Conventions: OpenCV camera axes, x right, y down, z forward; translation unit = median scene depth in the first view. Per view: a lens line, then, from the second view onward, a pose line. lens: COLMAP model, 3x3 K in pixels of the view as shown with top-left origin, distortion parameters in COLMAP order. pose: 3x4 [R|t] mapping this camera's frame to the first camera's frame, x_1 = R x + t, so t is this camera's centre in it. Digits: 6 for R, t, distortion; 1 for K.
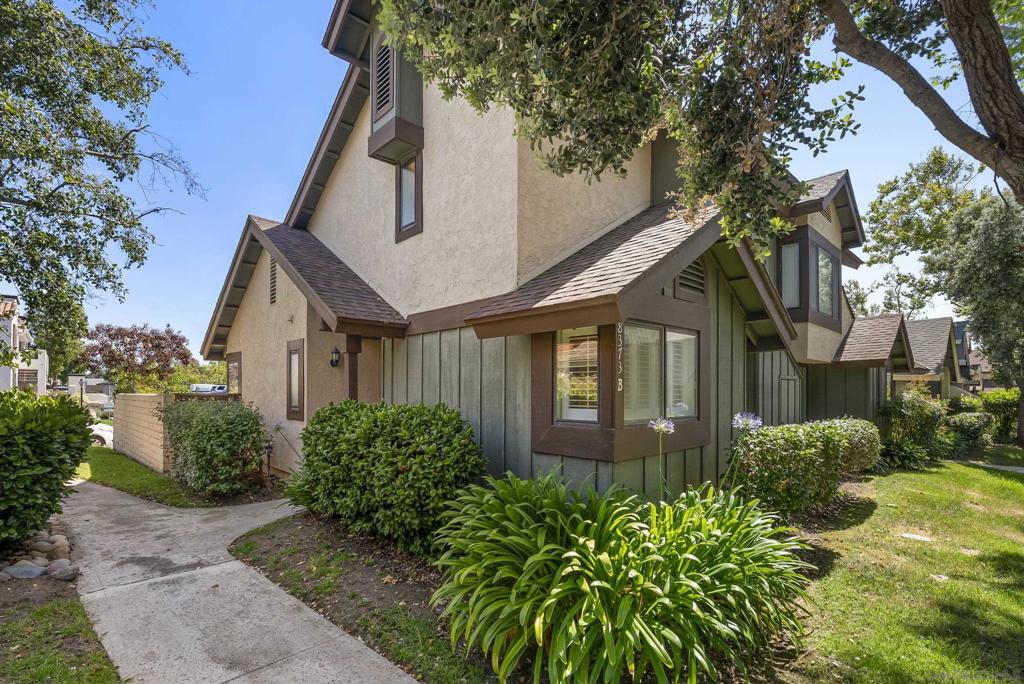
lens RADIAL K [[463.6, 0, 496.9], [0, 463.6, 393.1], [0, 0, 1]] dist [-0.008343, 0.003377]
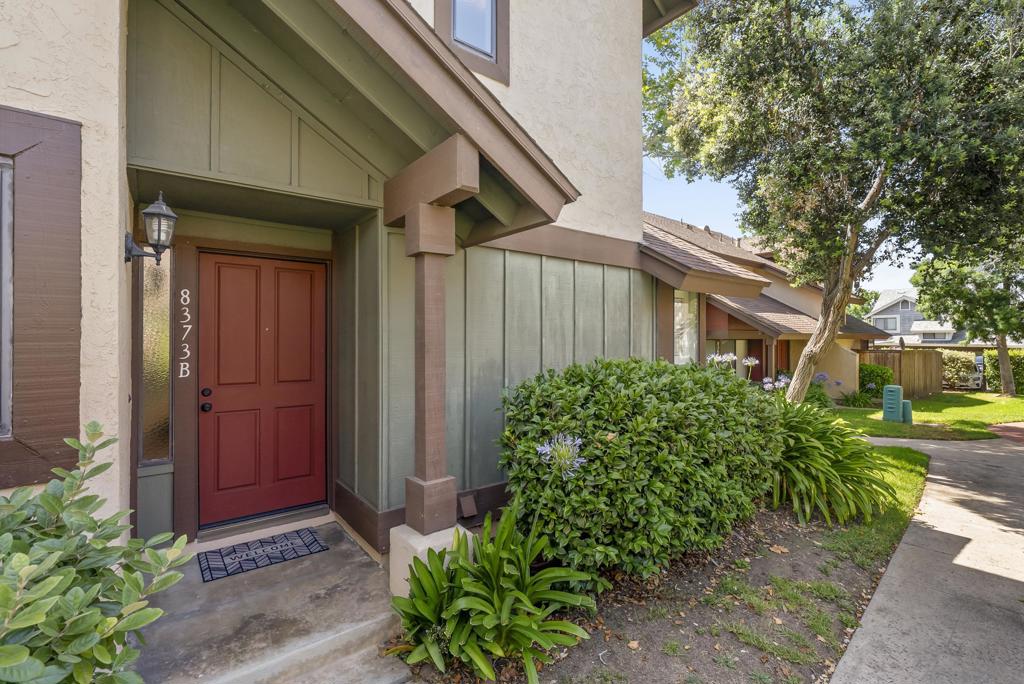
lens RADIAL K [[463.6, 0, 512.2], [0, 463.6, 337.0], [0, 0, 1]] dist [-0.008343, 0.003377]
pose [[0.101884, -0.000193, 0.994796, -0.906483], [-0.001018, 0.999999, 0.000299, -0.014534], [-0.994796, -0.001043, 0.101884, 1.085977]]
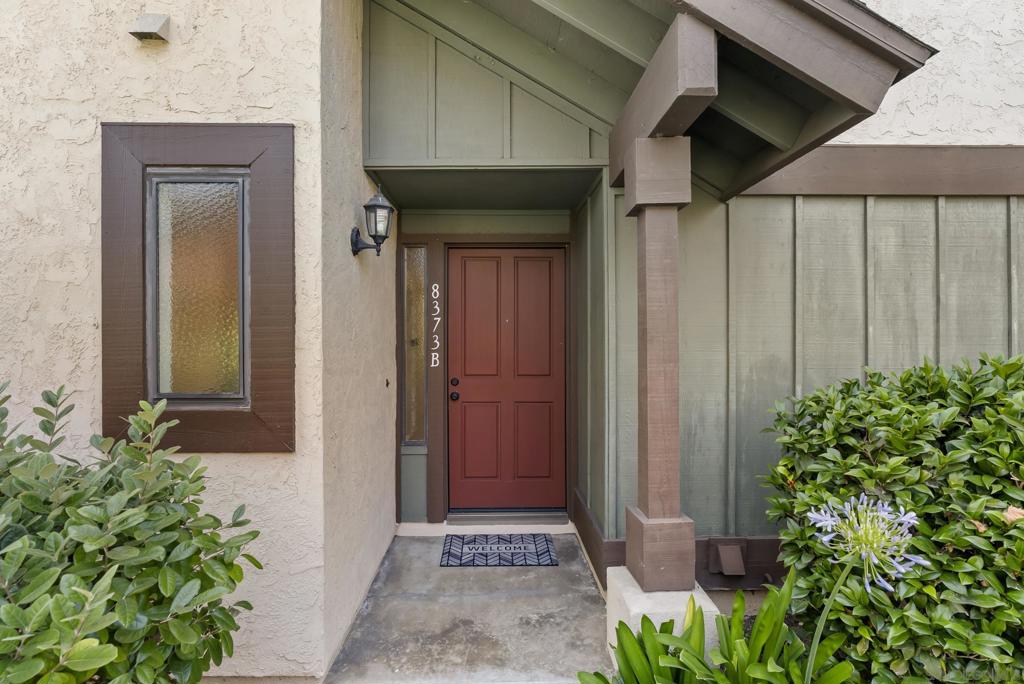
lens RADIAL K [[463.6, 0, 506.0], [0, 463.6, 339.1], [0, 0, 1]] dist [-0.008343, 0.003377]
pose [[0.681748, -0.004184, 0.731575, -0.759808], [0.004696, 0.999988, 0.001343, -0.000516], [-0.731572, 0.002520, 0.681760, 1.061868]]
